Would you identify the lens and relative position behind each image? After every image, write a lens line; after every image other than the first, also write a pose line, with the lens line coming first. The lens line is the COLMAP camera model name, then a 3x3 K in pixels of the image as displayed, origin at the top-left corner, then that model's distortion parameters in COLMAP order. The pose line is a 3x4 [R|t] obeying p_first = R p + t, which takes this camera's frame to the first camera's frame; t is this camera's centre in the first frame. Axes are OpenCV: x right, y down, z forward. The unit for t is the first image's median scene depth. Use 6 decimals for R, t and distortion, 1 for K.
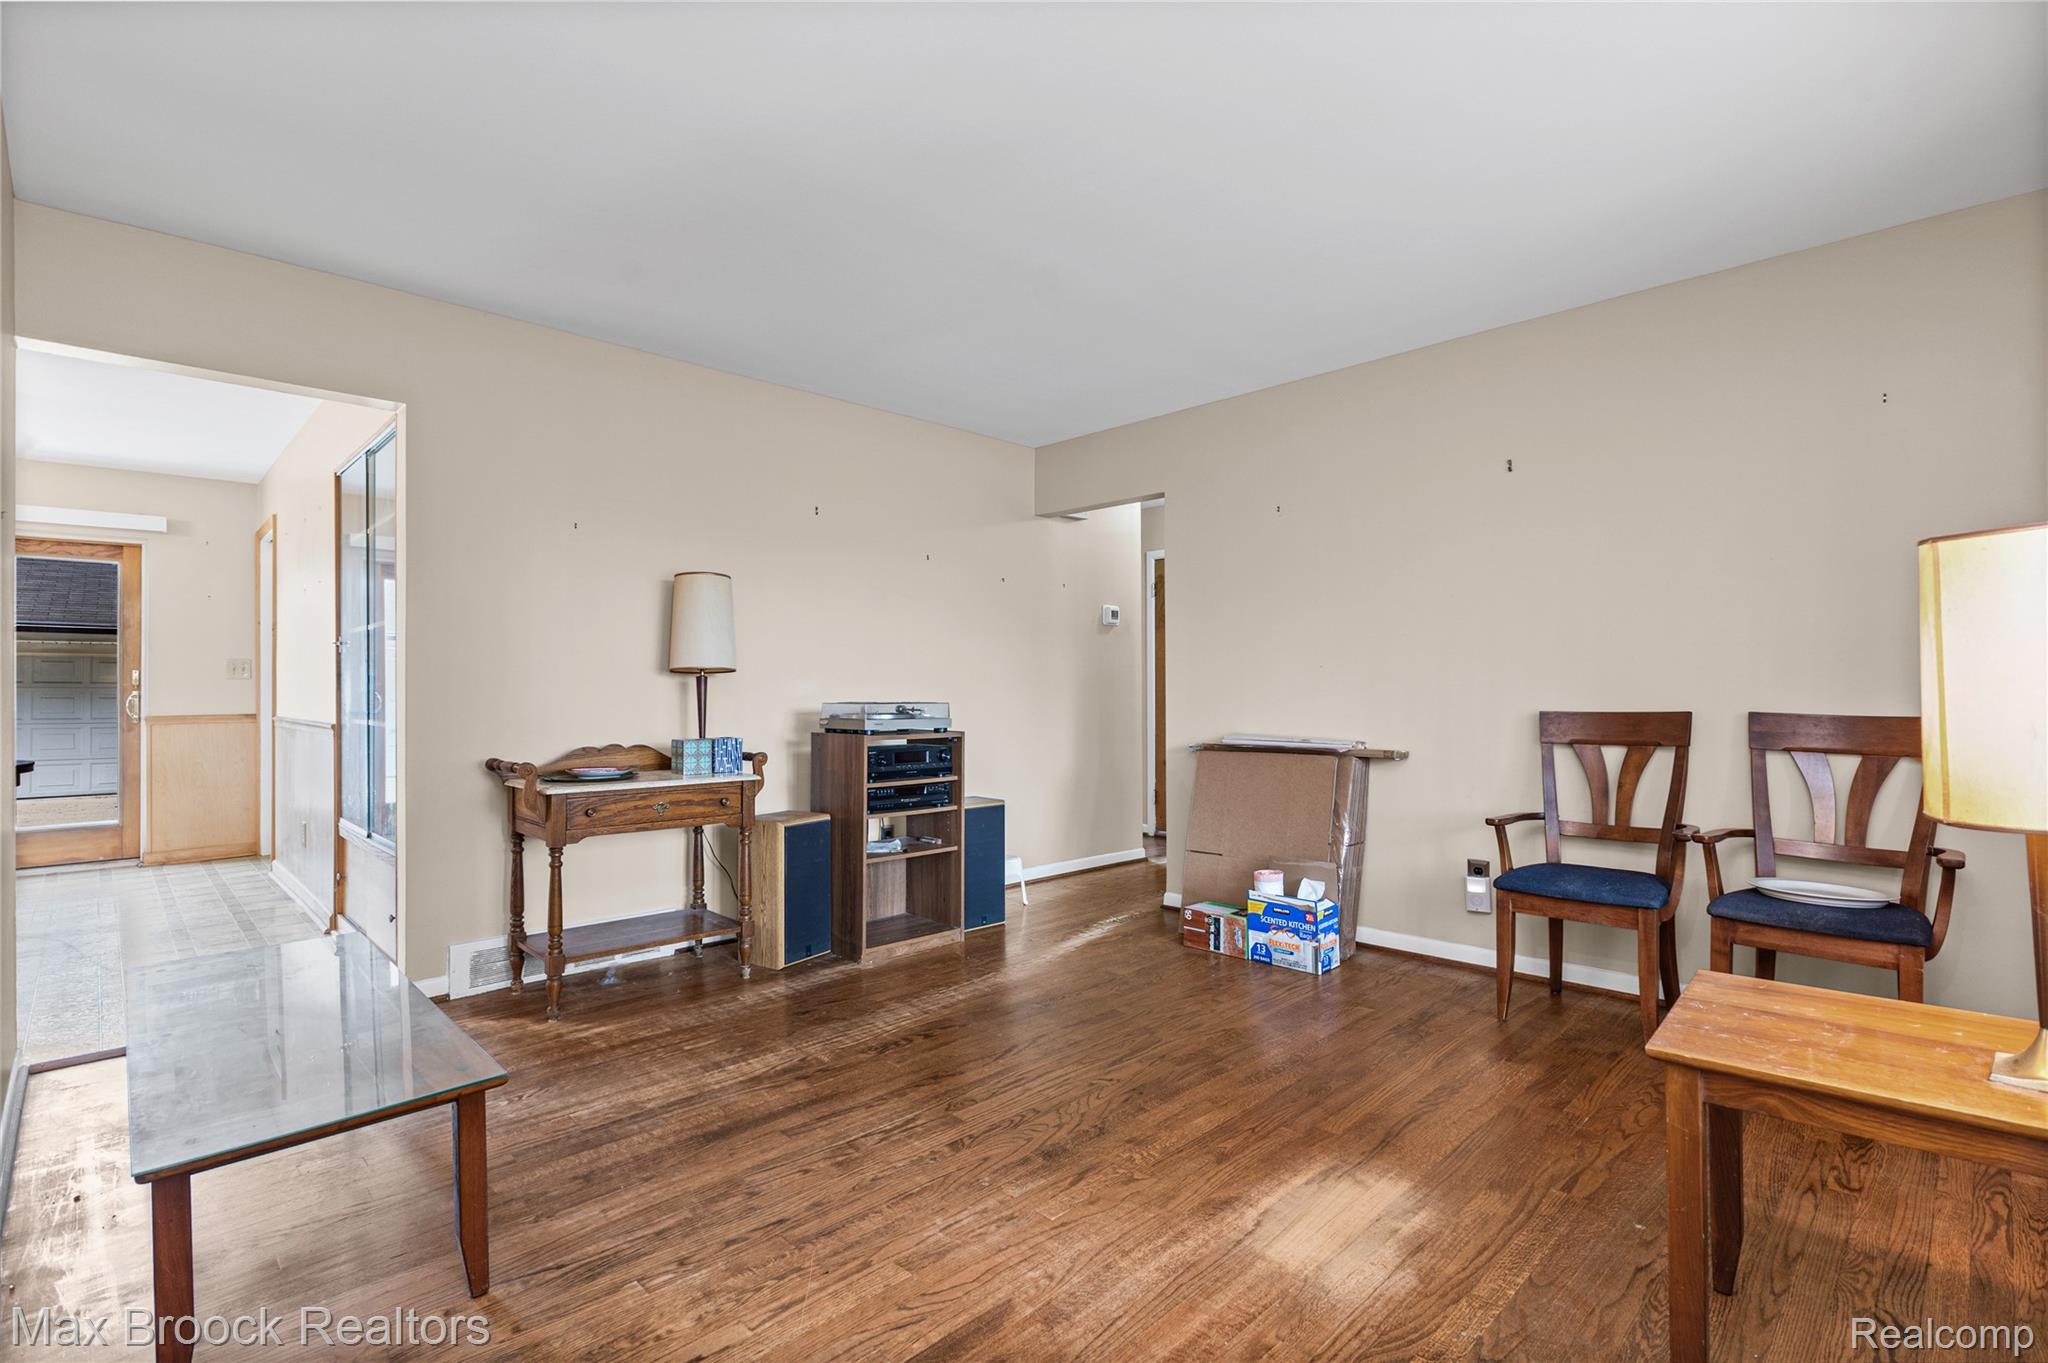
lens RADIAL K [[953.4, 0, 1028.2], [0, 953.4, 685.2], [0, 0, 1]] dist [0.000384, -0.000107]
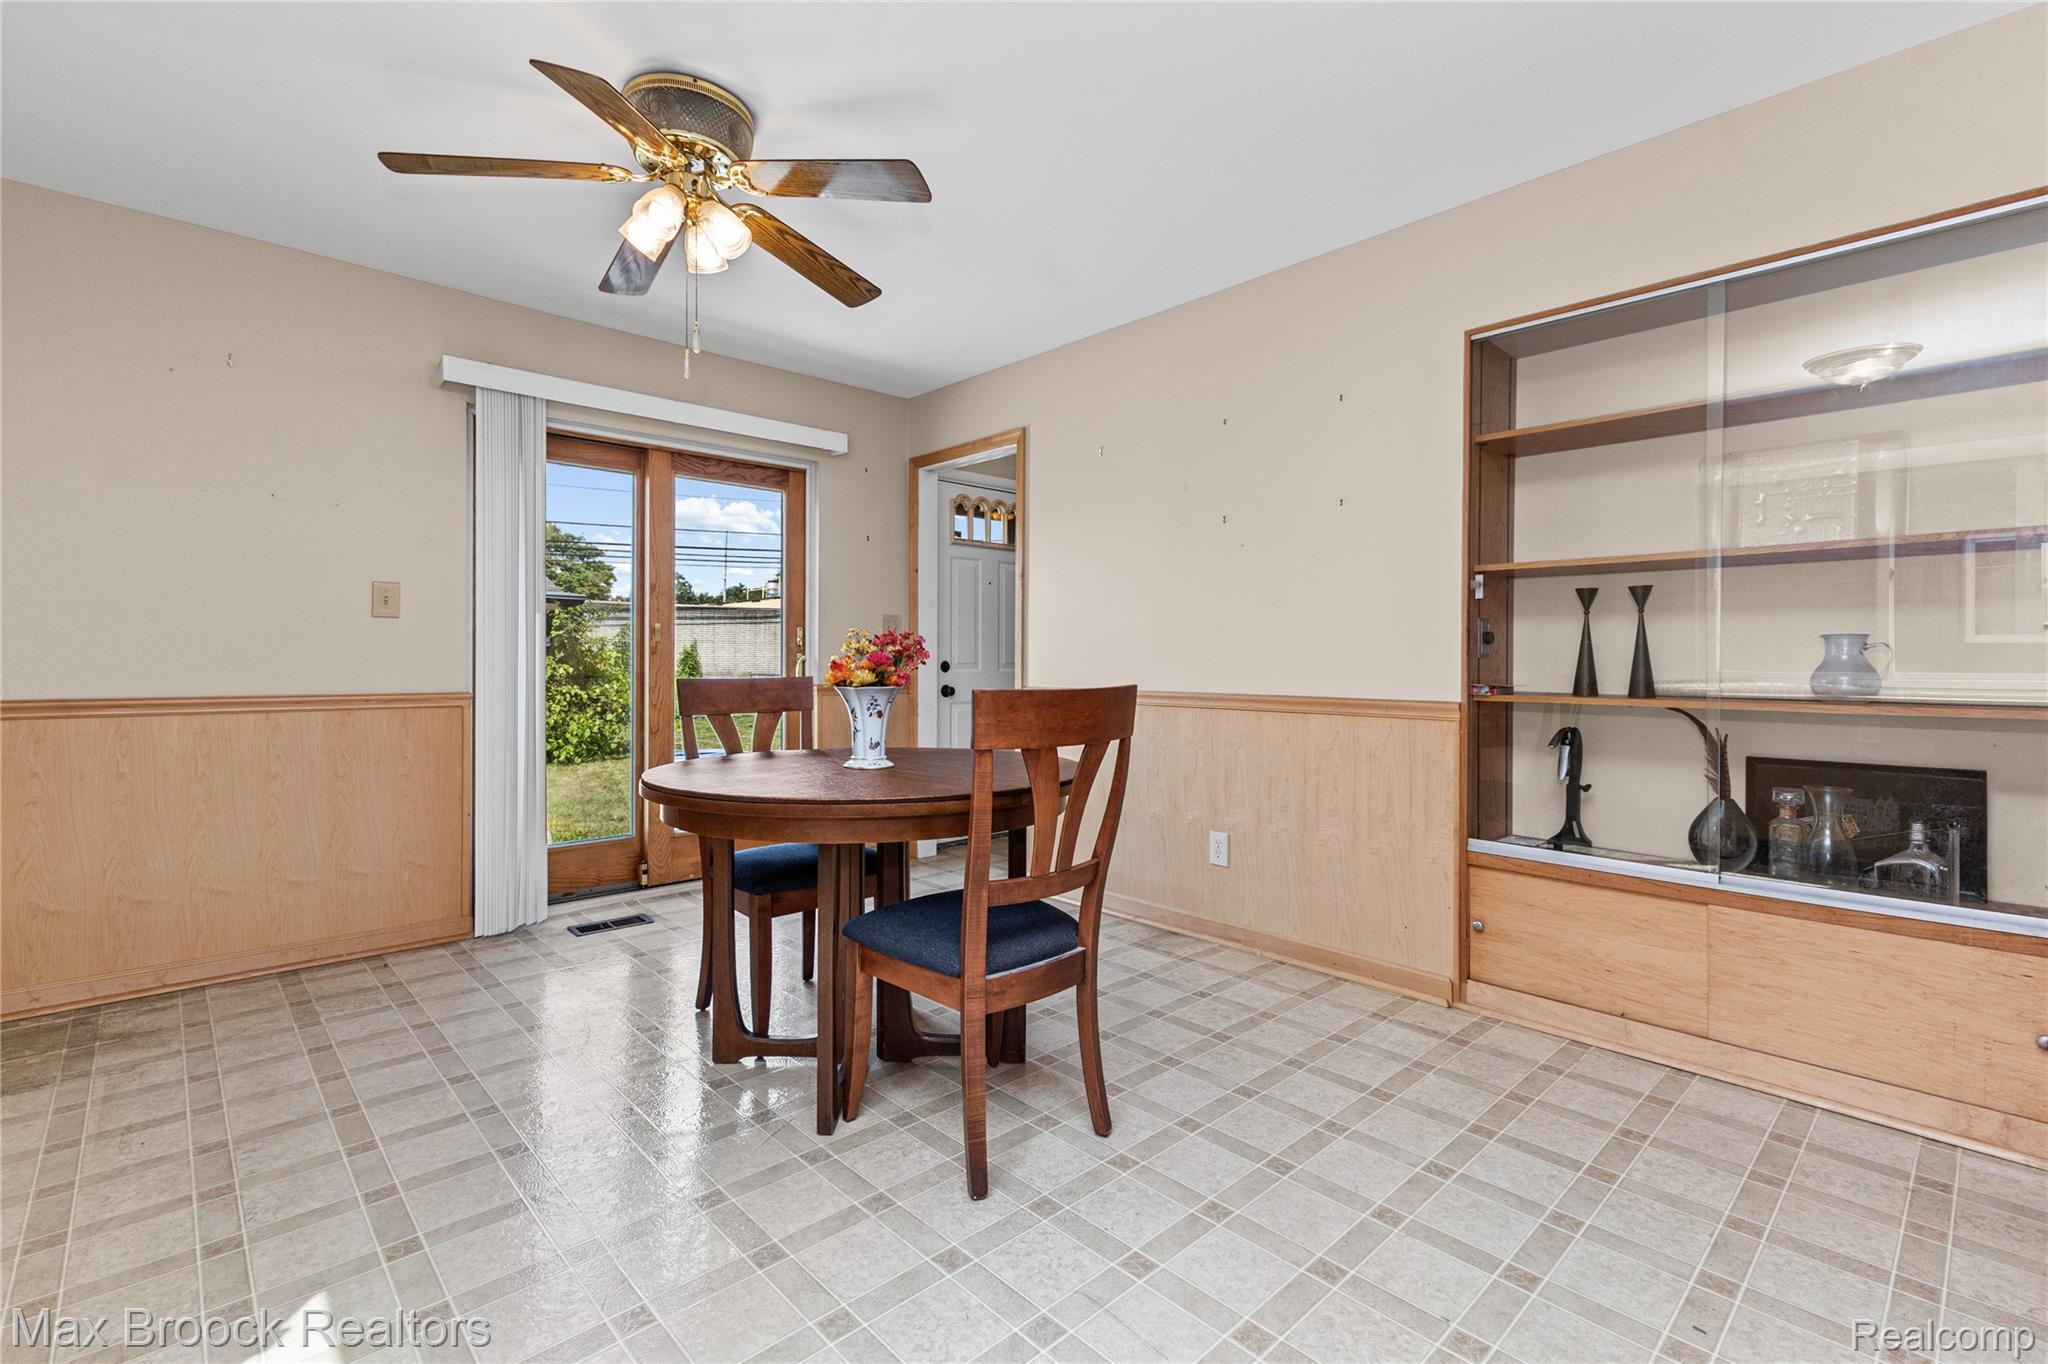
lens RADIAL K [[914.9, 0, 1024.6], [0, 914.9, 656.3], [0, 0, 1]] dist [0.003144, 0.000230]
pose [[0.999645, 0.006974, -0.025709, -0.668766], [-0.006987, 0.999976, -0.000406, 0.006875], [0.025705, 0.000586, 0.999669, 0.222273]]
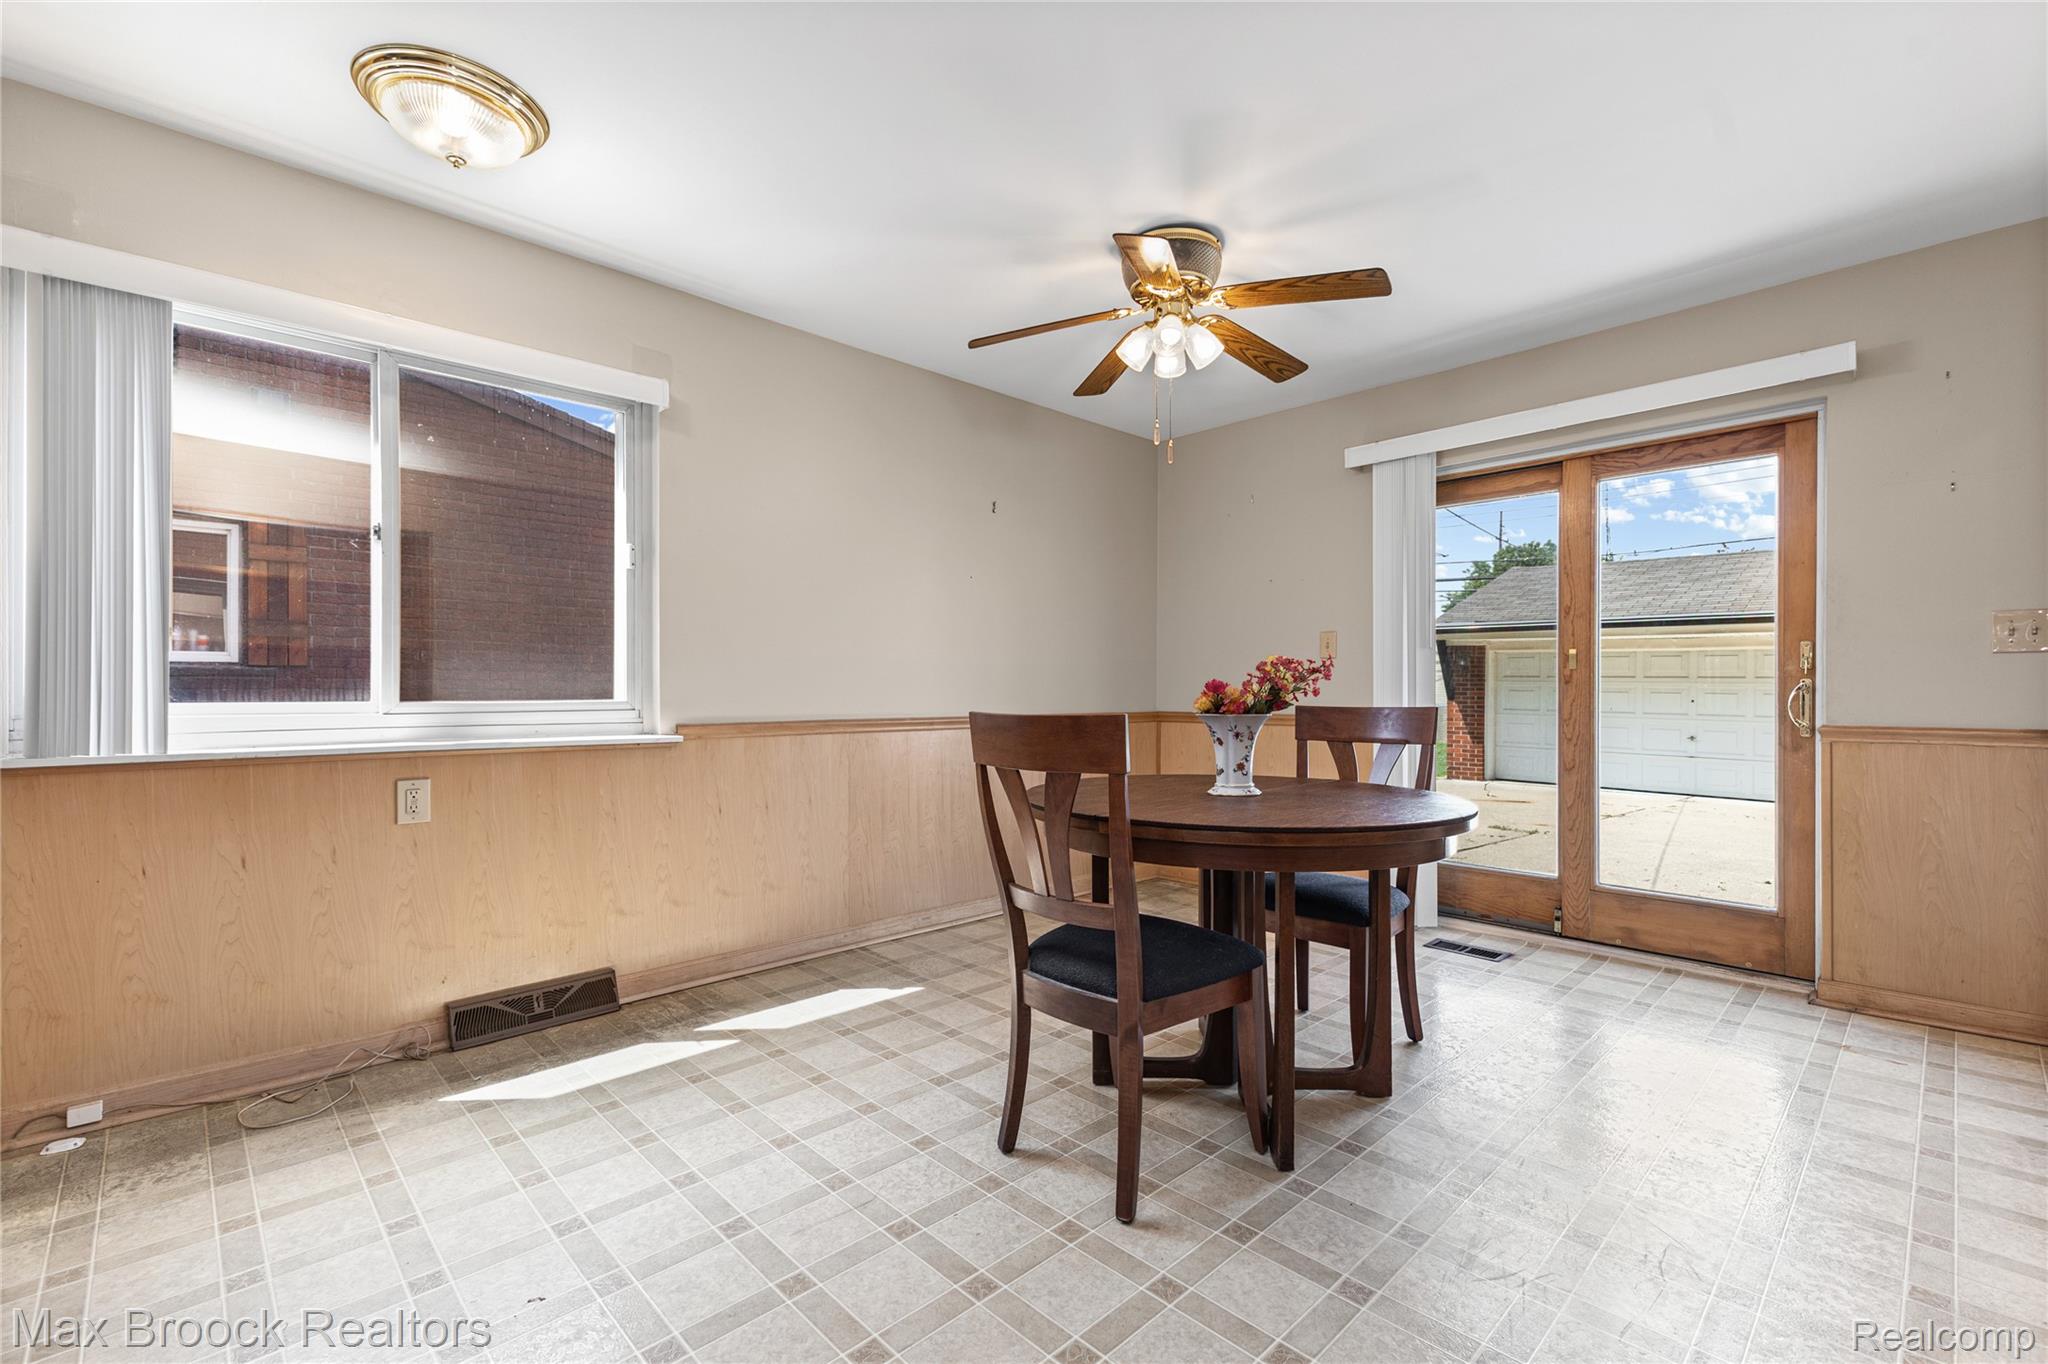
lens RADIAL K [[883.4, 0, 1020.9], [0, 883.4, 689.8], [0, 0, 1]] dist [-0.000760, -0.000377]
pose [[-0.019096, 0.003699, -0.999811, -0.381025], [0.005829, 0.999977, 0.003588, 0.006928], [0.999801, -0.005759, -0.019117, 0.508685]]
